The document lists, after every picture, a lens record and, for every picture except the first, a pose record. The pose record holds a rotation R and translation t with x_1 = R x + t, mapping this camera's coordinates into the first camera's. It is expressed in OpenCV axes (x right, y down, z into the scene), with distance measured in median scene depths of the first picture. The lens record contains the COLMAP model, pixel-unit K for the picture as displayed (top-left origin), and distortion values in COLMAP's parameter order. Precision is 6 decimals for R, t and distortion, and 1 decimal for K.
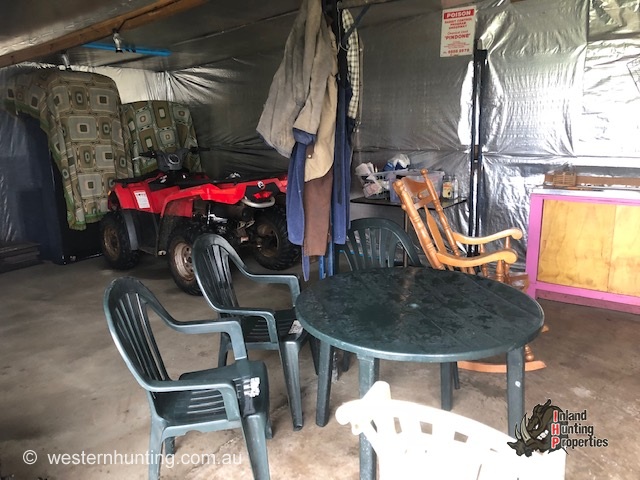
lens RADIAL K [[511.8, 0, 314.9], [0, 511.8, 238.1], [0, 0, 1]] dist [0.007395, -0.017012]
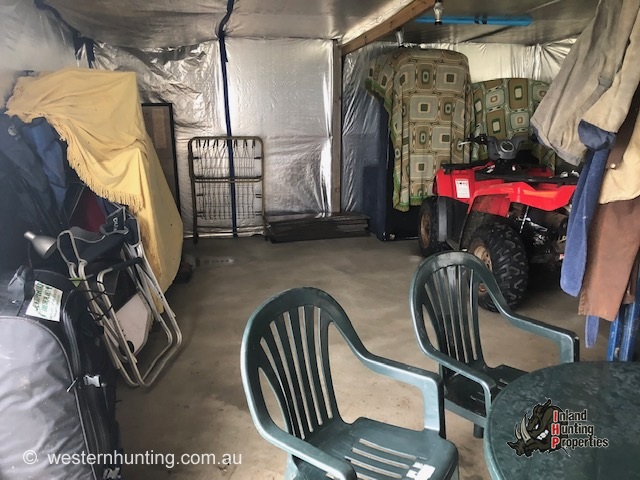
lens RADIAL K [[511.8, 0, 320.6], [0, 511.8, 234.5], [0, 0, 1]] dist [0.007395, -0.017012]
pose [[0.743199, 0.186395, -0.642583, 0.071668], [-0.164509, 0.981835, 0.094535, -0.038011], [0.648531, 0.035452, 0.760362, 0.140773]]
